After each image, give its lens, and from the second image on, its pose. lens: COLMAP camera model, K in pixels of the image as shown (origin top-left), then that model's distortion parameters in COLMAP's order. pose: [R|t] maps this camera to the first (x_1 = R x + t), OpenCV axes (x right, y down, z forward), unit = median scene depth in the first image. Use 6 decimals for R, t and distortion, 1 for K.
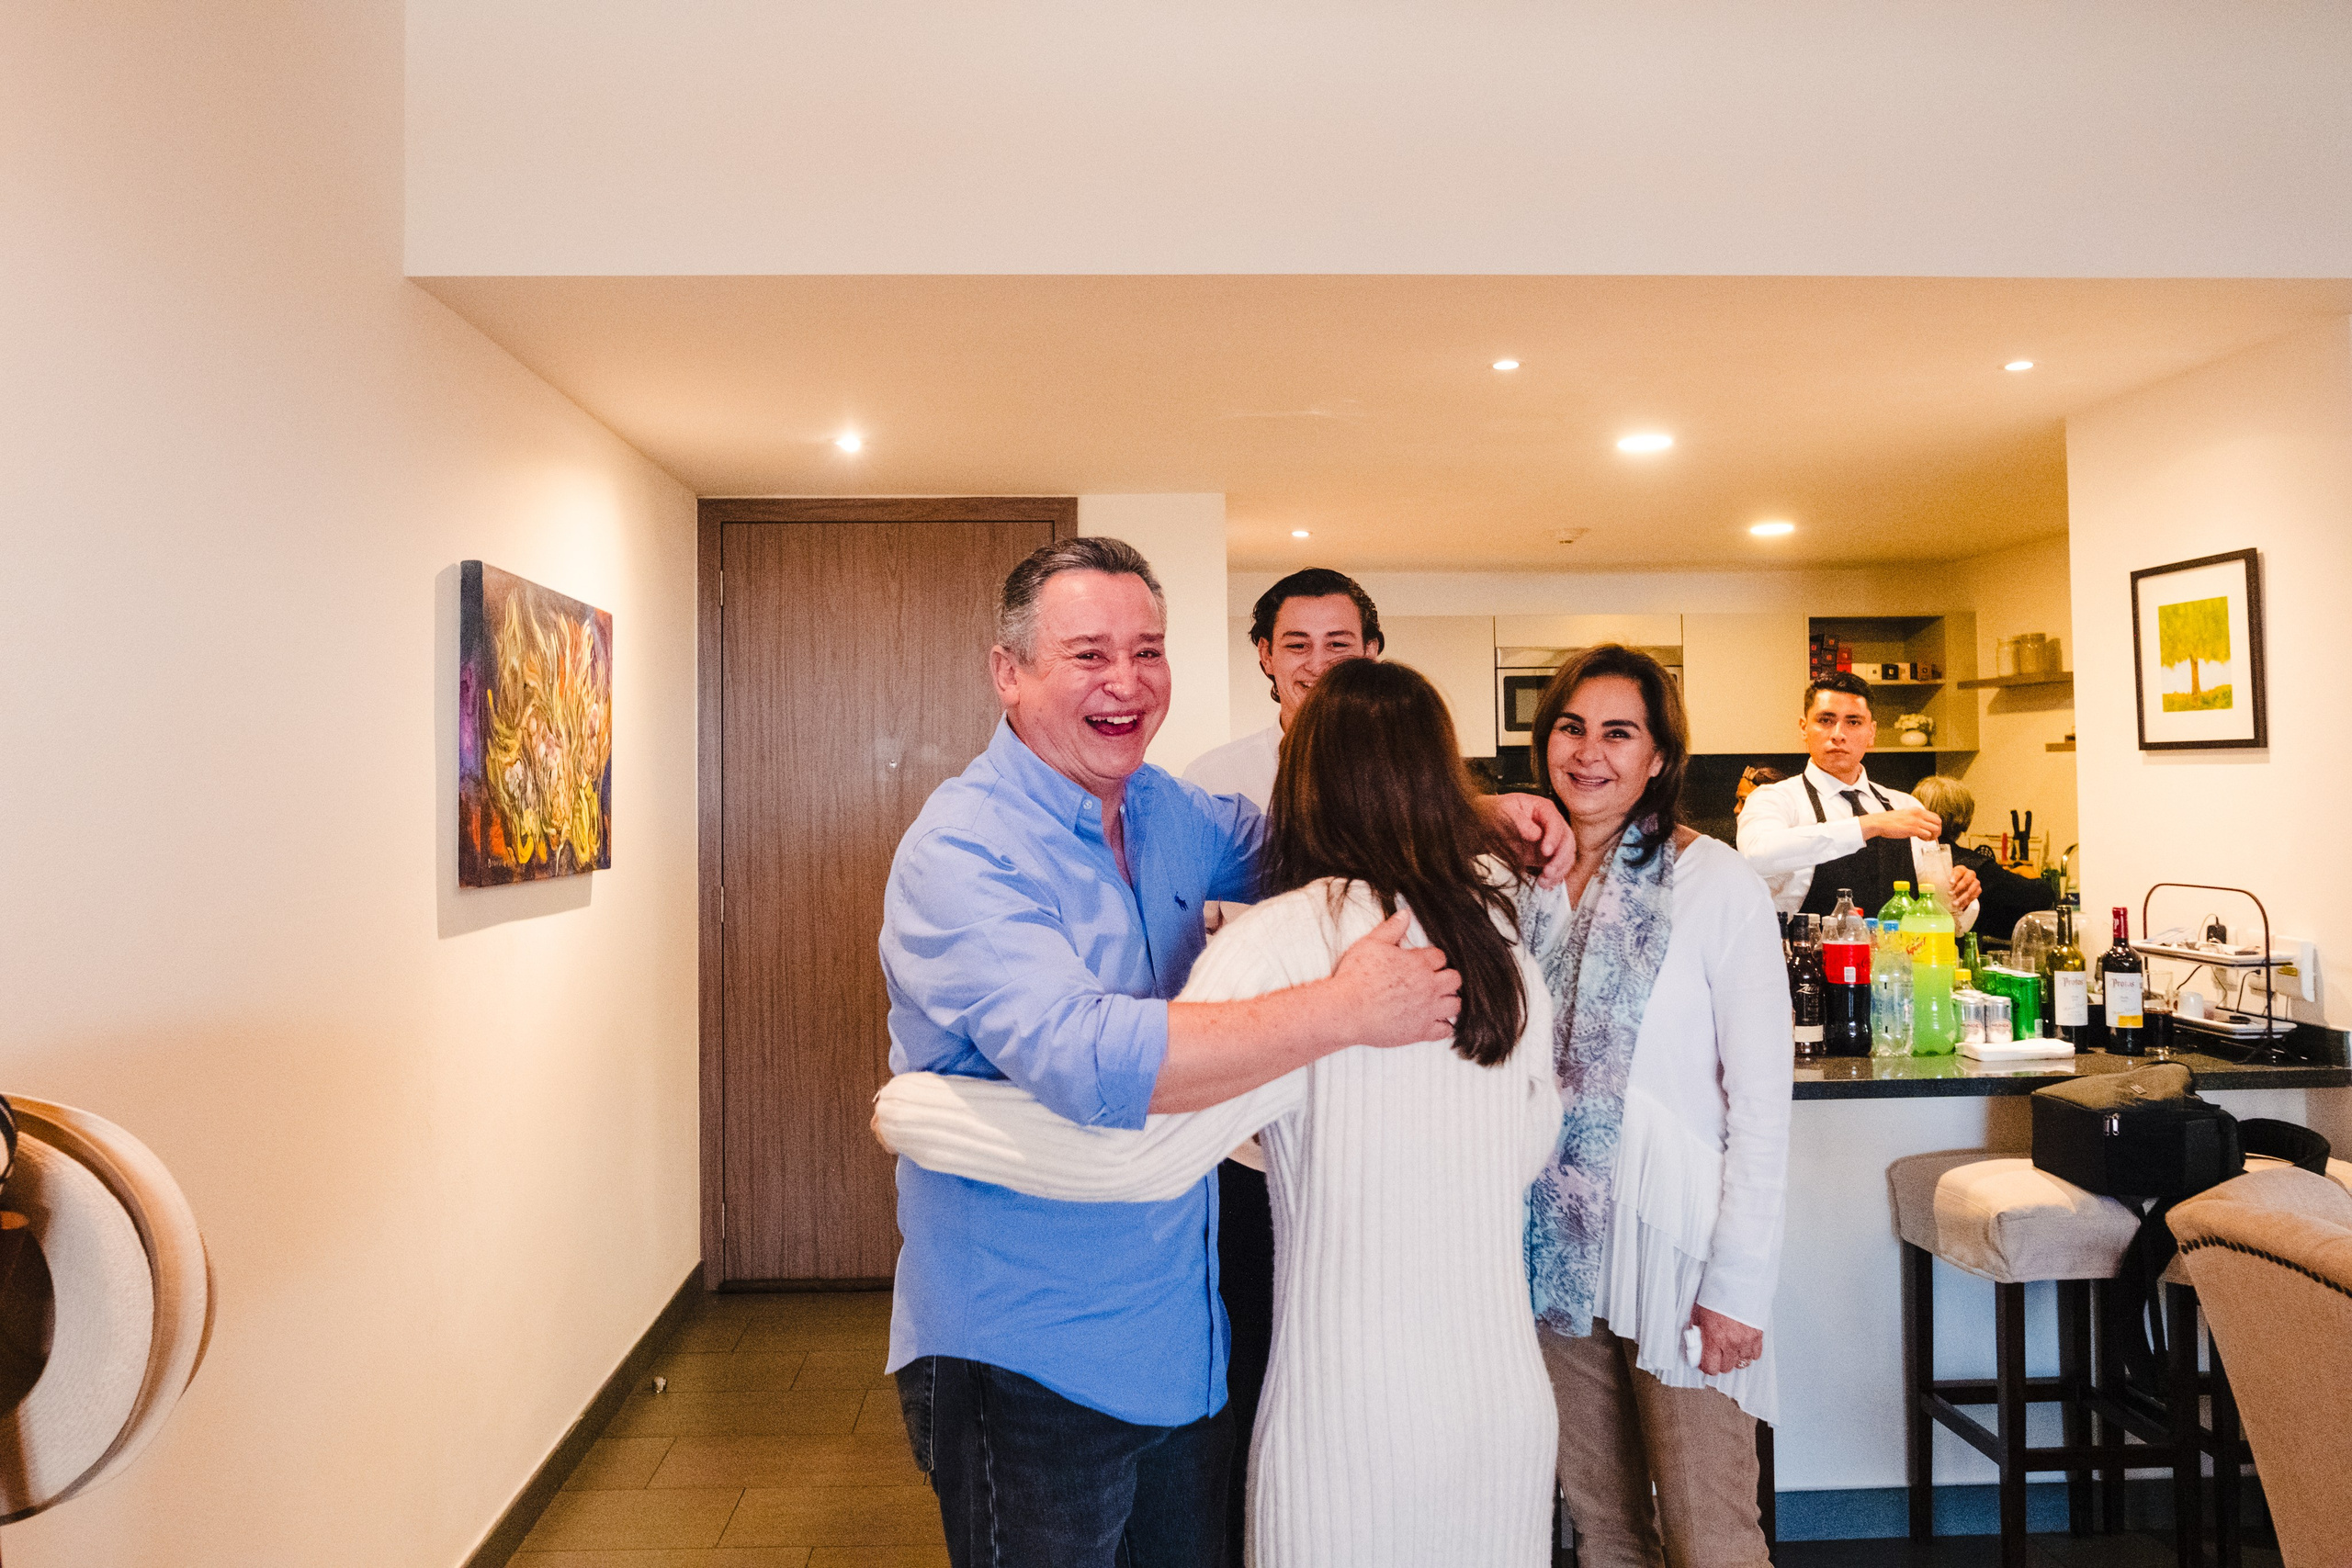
lens RADIAL K [[1663.7, 0, 1171.6], [0, 1663.7, 769.7], [0, 0, 1]] dist [-0.028519, 0.020146]
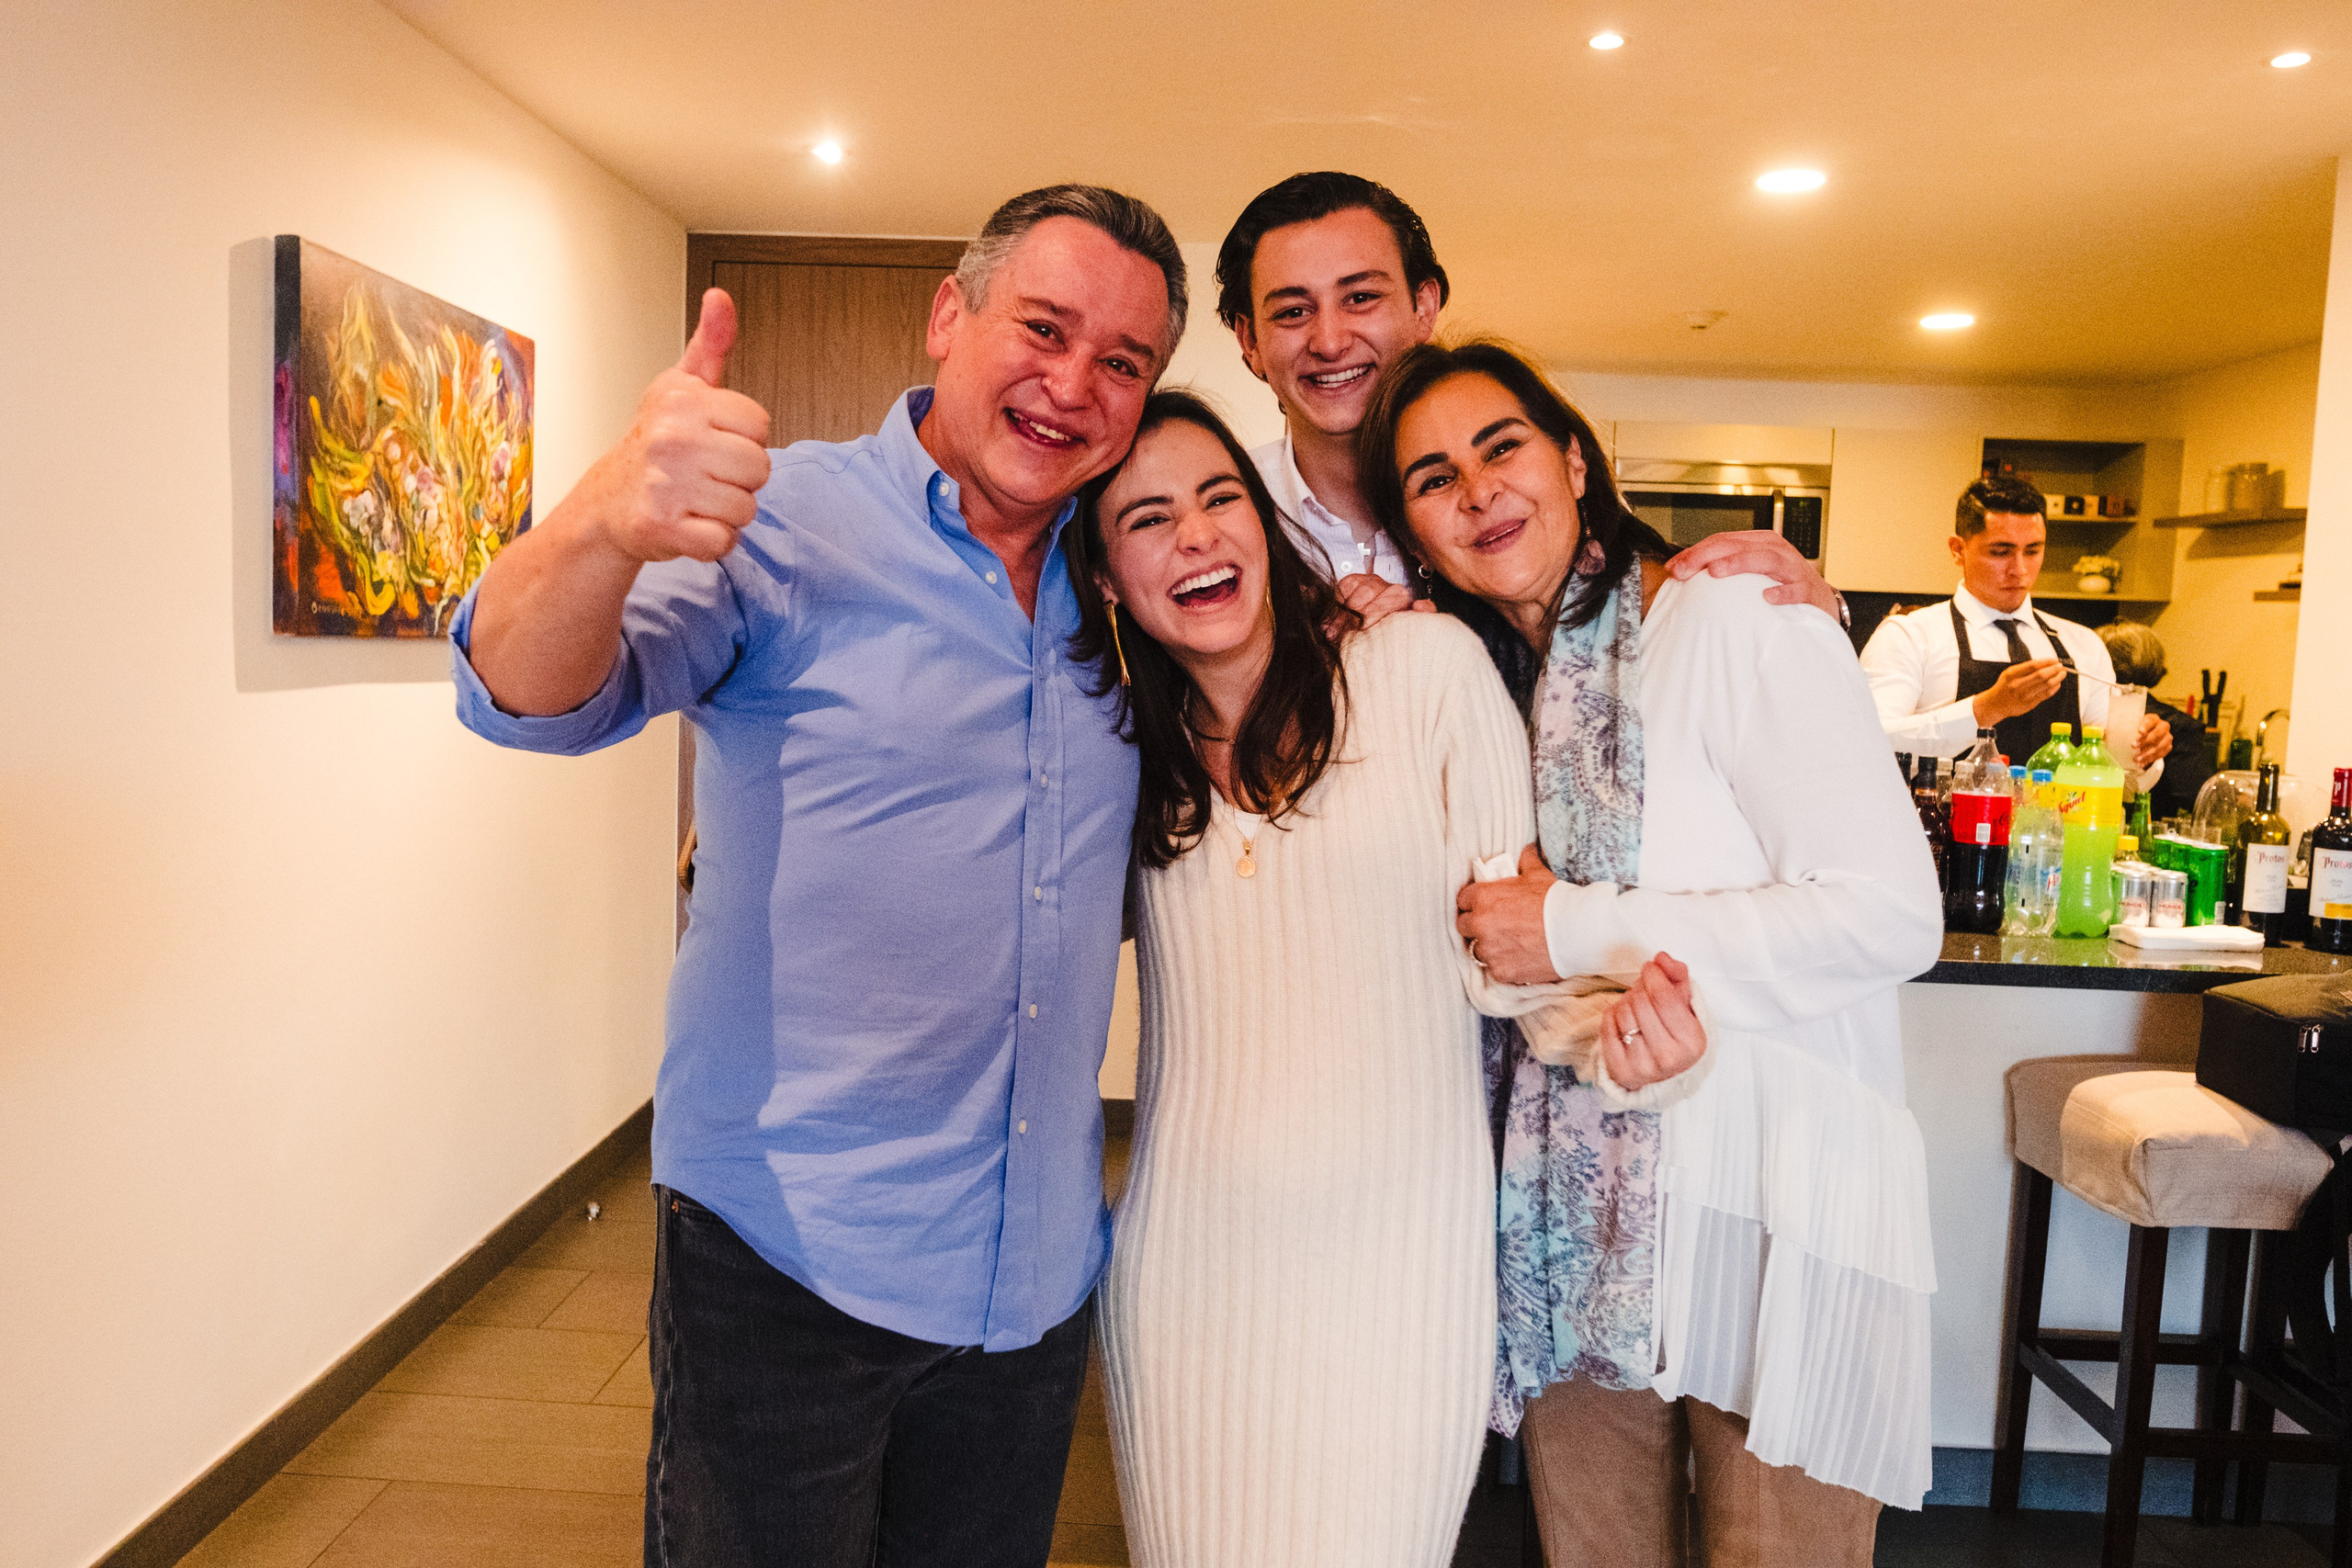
lens RADIAL K [[1663.7, 0, 1174.4], [0, 1663.7, 797.3], [0, 0, 1]] dist [-0.028519, 0.020146]
pose [[0.995523, 0.053263, -0.078084, 0.079209], [-0.044303, 0.992686, 0.112301, 0.033295], [0.083495, -0.108339, 0.990601, 0.170489]]
